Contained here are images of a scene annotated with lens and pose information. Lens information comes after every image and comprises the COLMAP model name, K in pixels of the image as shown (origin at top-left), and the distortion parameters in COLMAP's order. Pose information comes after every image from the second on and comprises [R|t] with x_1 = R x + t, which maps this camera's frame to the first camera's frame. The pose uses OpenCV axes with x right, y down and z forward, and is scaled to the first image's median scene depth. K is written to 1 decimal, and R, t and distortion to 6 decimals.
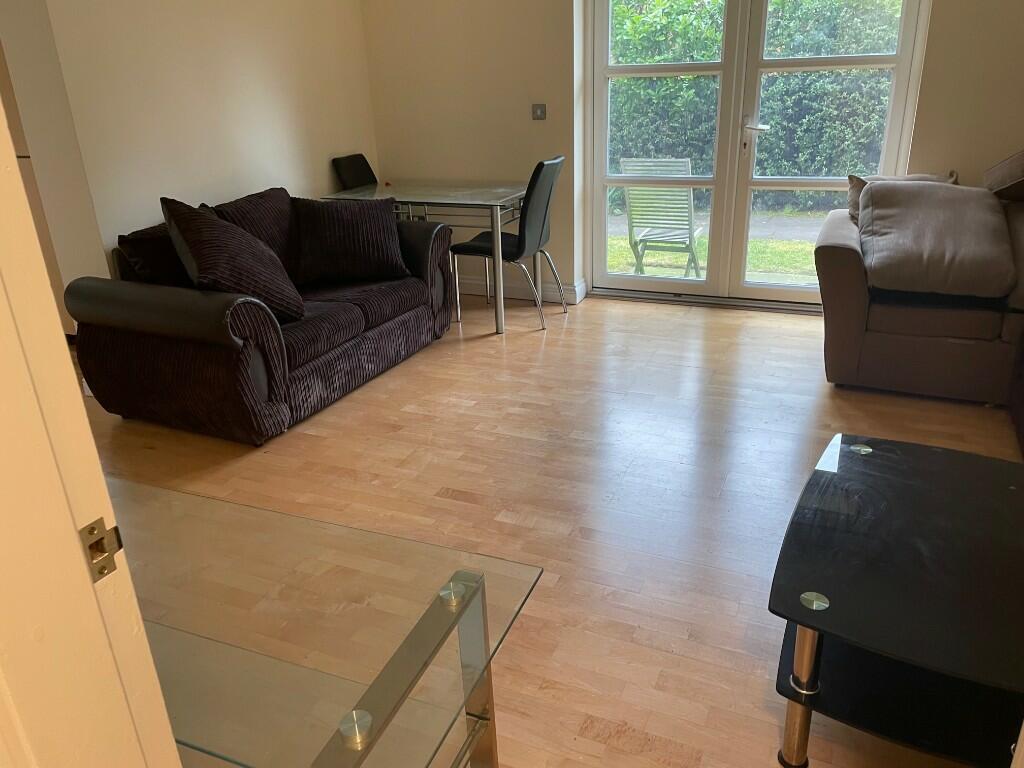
lens RADIAL K [[777.7, 0, 510.9], [0, 777.7, 383.3], [0, 0, 1]] dist [0.077603, -0.085113]
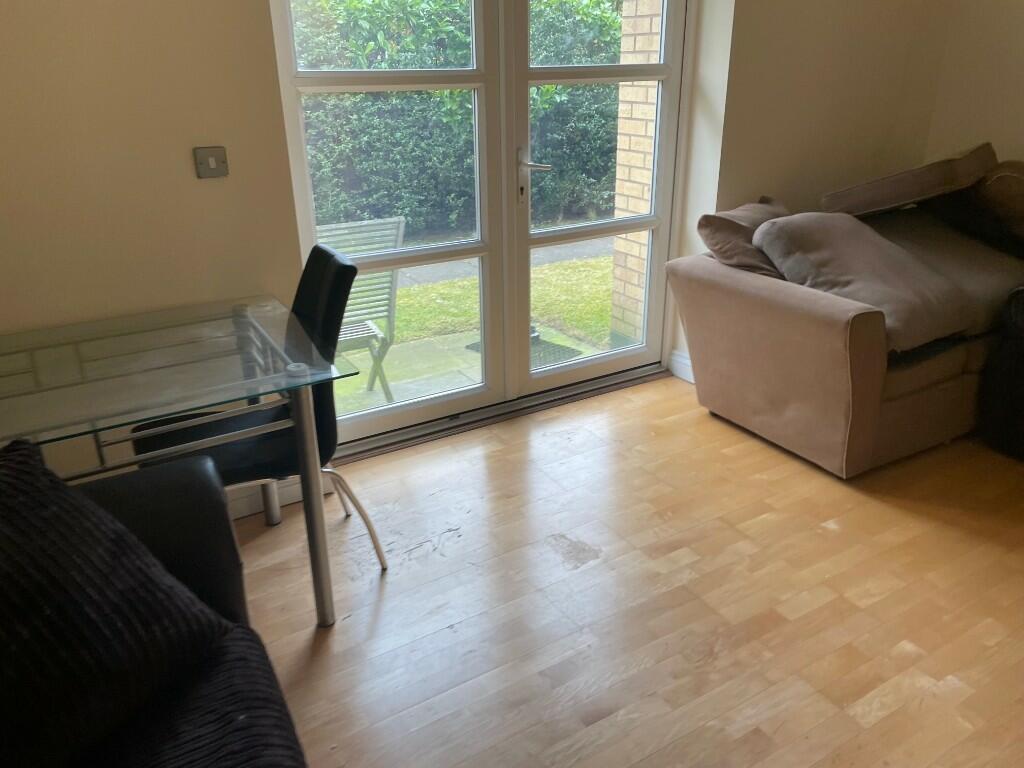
lens RADIAL K [[777.7, 0, 516.7], [0, 777.7, 378.1], [0, 0, 1]] dist [0.077603, -0.085113]
pose [[0.565560, -0.287052, 0.773138, -0.258122], [0.303436, 0.944137, 0.128574, -0.212956], [-0.766856, 0.161882, 0.621068, 0.543010]]
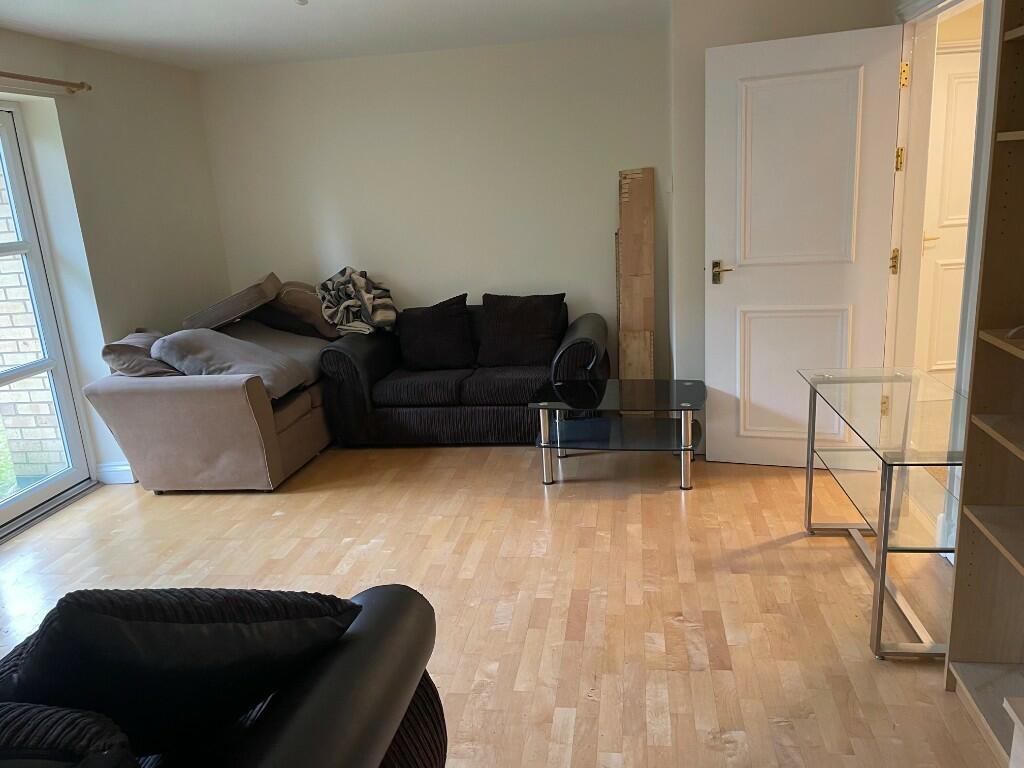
lens RADIAL K [[777.7, 0, 511.7], [0, 777.7, 382.2], [0, 0, 1]] dist [0.077603, -0.085113]
pose [[-0.257987, -0.184680, 0.948333, -0.547290], [0.436745, 0.853254, 0.284977, -0.226747], [-0.861798, 0.487700, -0.139471, 0.564641]]
